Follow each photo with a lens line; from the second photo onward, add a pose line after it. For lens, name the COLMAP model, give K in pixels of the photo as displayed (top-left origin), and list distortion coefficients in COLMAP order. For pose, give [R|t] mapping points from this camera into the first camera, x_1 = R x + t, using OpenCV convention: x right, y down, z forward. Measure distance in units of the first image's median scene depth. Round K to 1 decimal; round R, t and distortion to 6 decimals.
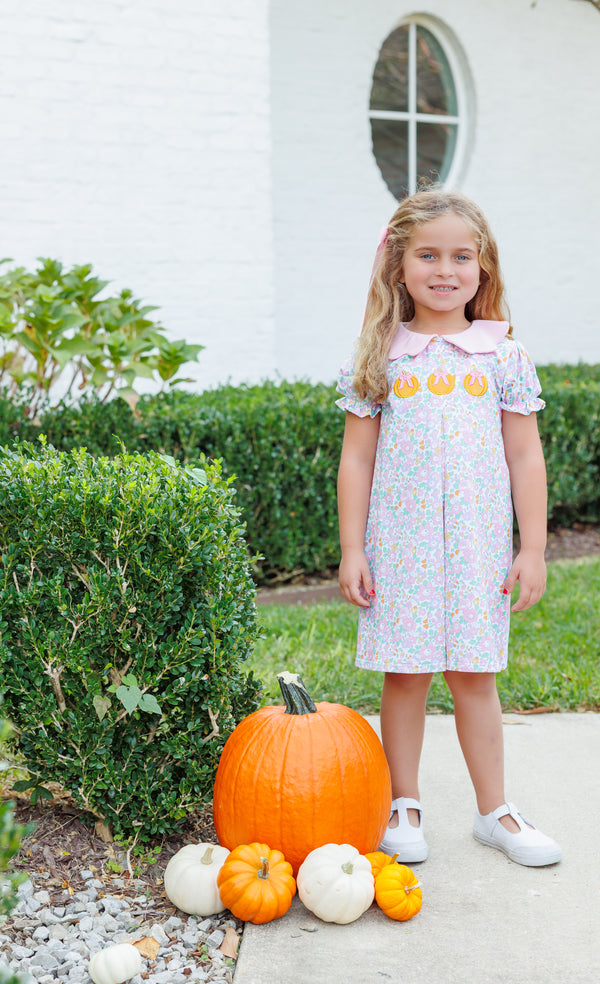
lens RADIAL K [[1450.3, 0, 280.0], [0, 1450.3, 508.1], [0, 0, 1]] dist [-0.012179, 0.044593]
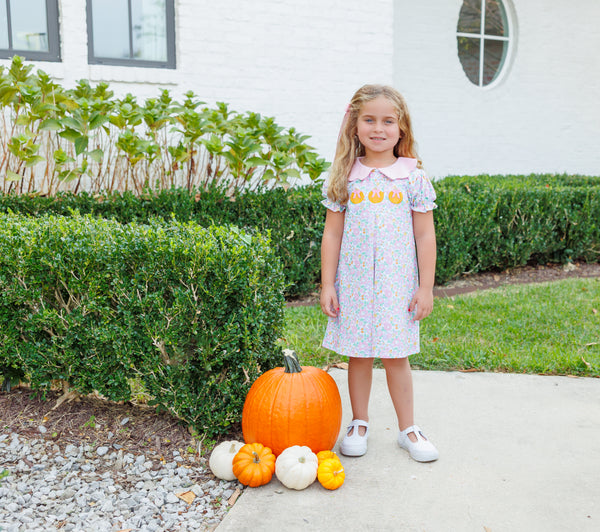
lens RADIAL K [[772.5, 0, 402.3], [0, 772.5, 262.1], [0, 0, 1]] dist [-0.025800, 0.034250]
pose [[0.997931, 0.040157, -0.050214, 0.196045], [-0.038771, 0.998848, 0.028283, -0.030054], [0.051292, -0.026277, 0.998338, 0.041033]]
